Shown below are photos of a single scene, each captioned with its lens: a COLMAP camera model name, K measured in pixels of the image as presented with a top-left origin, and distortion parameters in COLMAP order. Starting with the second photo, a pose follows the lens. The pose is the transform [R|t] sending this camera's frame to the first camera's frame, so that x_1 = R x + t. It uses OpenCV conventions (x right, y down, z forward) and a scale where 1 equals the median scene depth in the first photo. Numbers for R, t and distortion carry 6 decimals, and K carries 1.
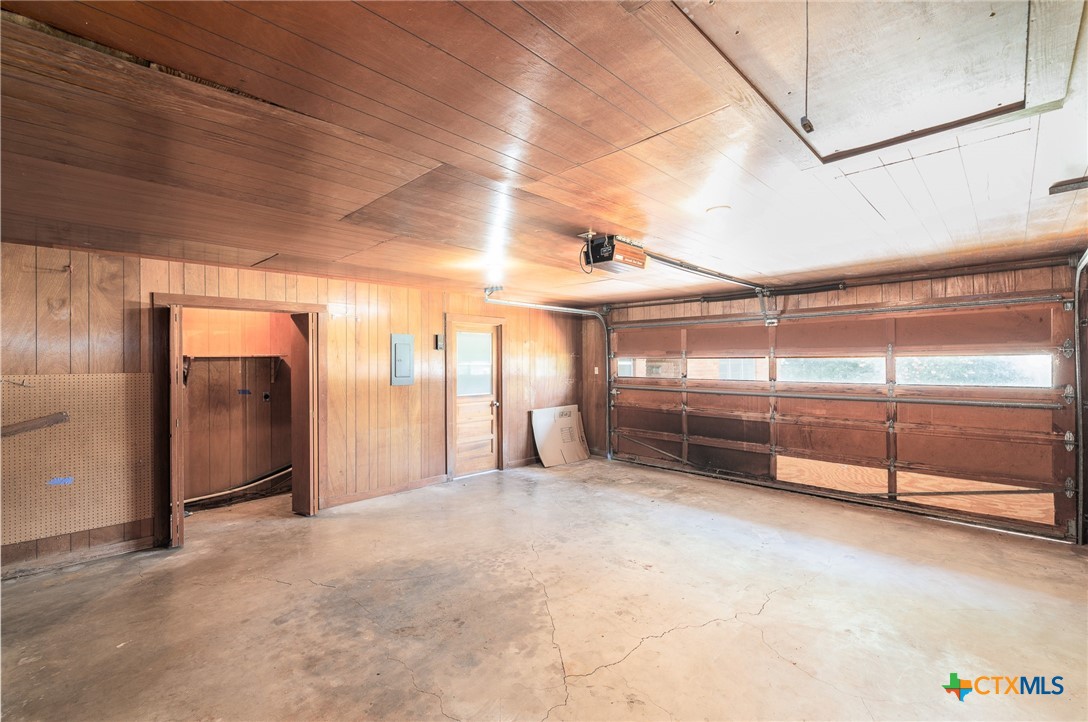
lens RADIAL K [[464.4, 0, 544.0], [0, 464.4, 361.0], [0, 0, 1]] dist [-0.001194, -0.000212]
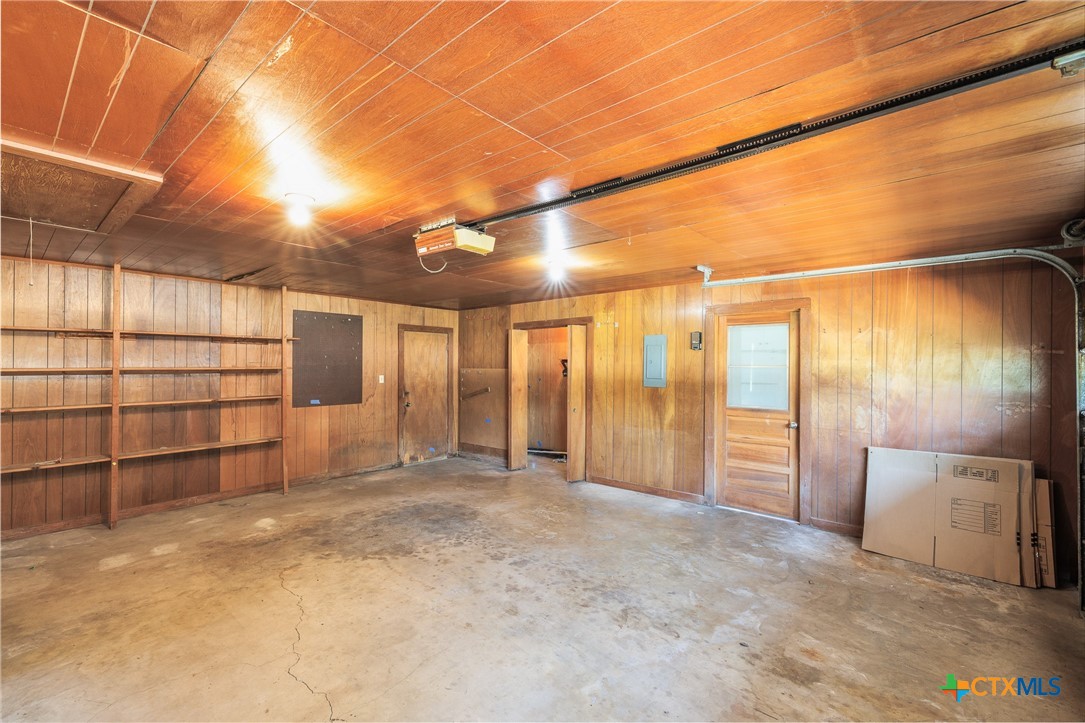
lens RADIAL K [[463.1, 0, 542.5], [0, 463.1, 361.5], [0, 0, 1]] dist [-0.001194, -0.000212]
pose [[0.085055, -0.001375, -0.996375, 0.724967], [-0.001929, 0.999997, -0.001545, 0.000628], [0.996374, 0.002053, 0.085052, 0.759886]]
